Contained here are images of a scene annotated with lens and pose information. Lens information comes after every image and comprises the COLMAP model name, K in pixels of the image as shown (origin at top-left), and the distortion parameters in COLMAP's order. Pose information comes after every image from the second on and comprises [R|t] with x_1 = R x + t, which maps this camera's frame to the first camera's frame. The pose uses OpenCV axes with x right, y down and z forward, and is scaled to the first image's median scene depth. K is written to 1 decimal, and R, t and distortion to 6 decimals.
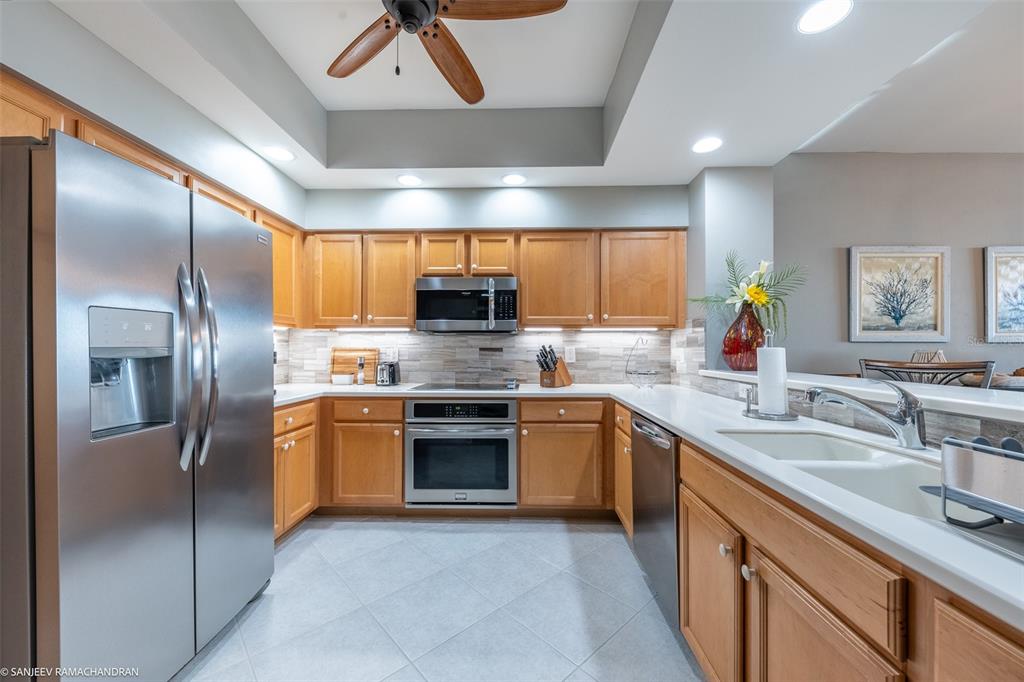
lens RADIAL K [[388.8, 0, 520.5], [0, 388.8, 345.8], [0, 0, 1]] dist [0.018207, -0.008156]
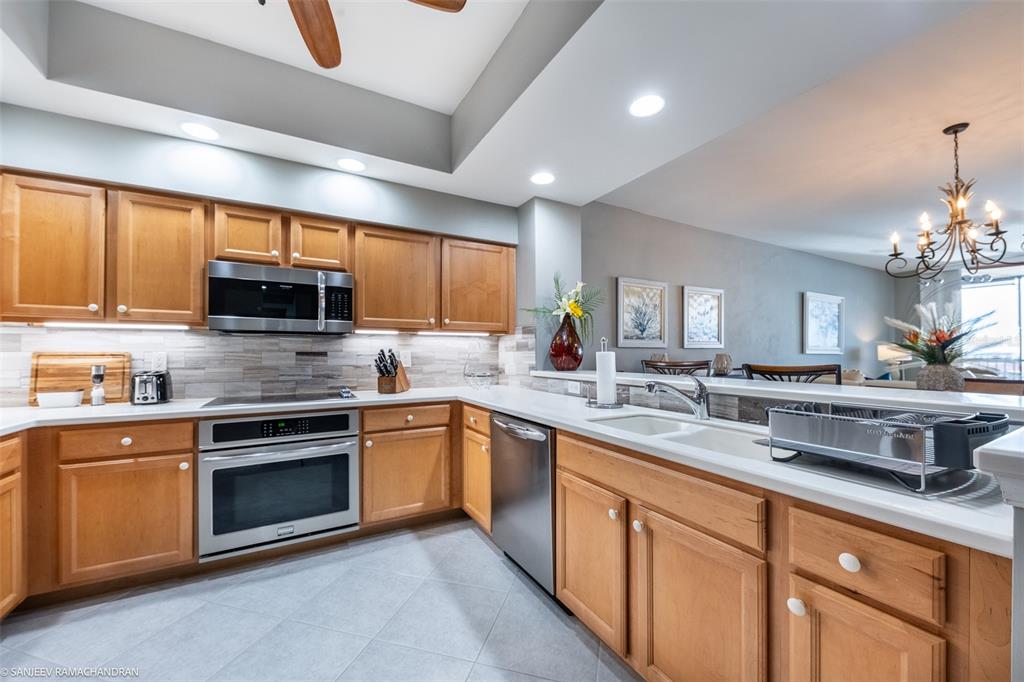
lens RADIAL K [[383.8, 0, 522.4], [0, 383.8, 350.3], [0, 0, 1]] dist [0.019310, -0.007632]
pose [[0.861936, 0.001523, 0.507015, -0.120201], [-0.002770, 0.999995, 0.001705, -0.000947], [-0.507010, -0.002874, 0.861936, 0.029371]]
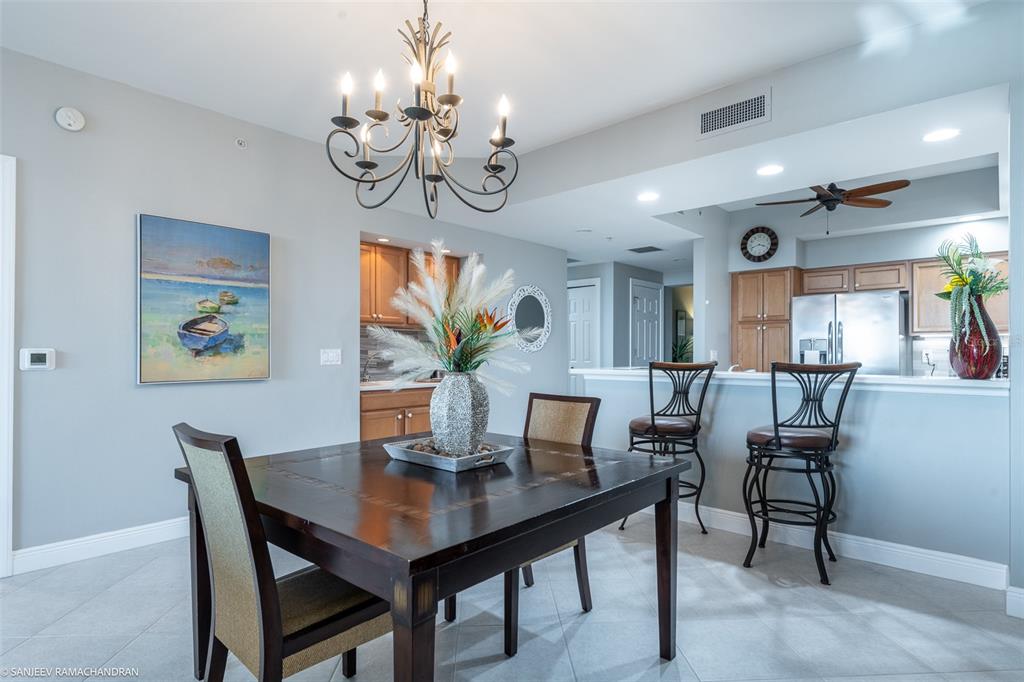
lens RADIAL K [[539.2, 0, 514.6], [0, 539.2, 346.2], [0, 0, 1]] dist [0.025123, -0.017033]
pose [[-0.650953, -0.008727, -0.759068, 1.693206], [0.005321, 0.999857, -0.016059, 0.008631], [0.759100, -0.014493, -0.650813, 0.842740]]
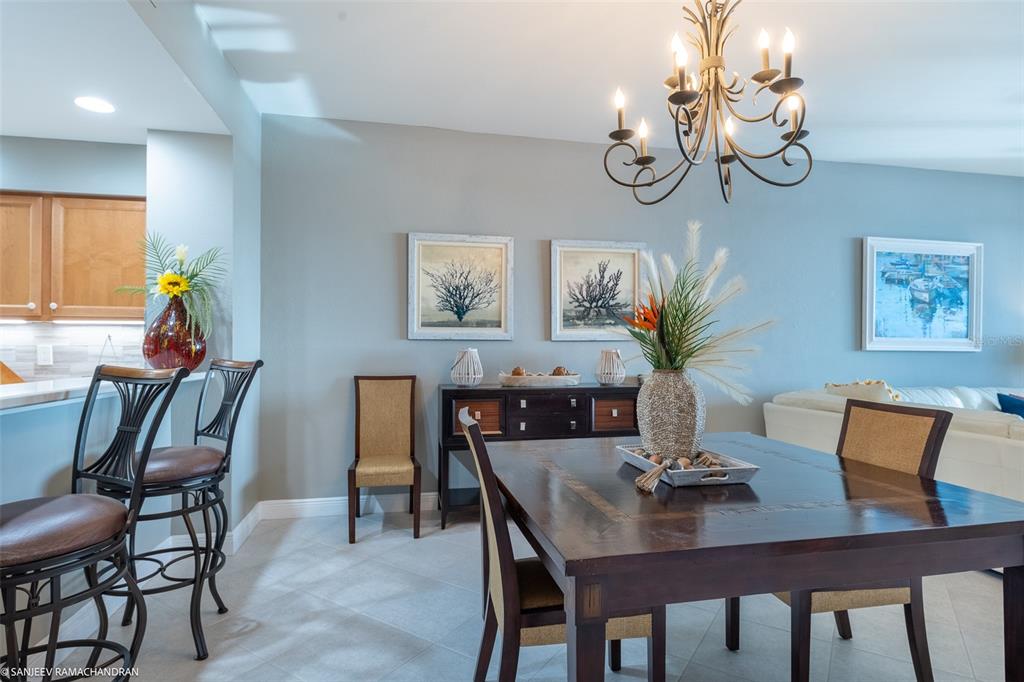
lens RADIAL K [[539.2, 0, 514.6], [0, 539.2, 346.2], [0, 0, 1]] dist [0.025123, -0.017033]
pose [[0.974285, 0.000965, 0.225318, 0.864957], [-0.002075, 0.999987, 0.004692, -0.000476], [-0.225311, -0.005039, 0.974274, -0.274068]]
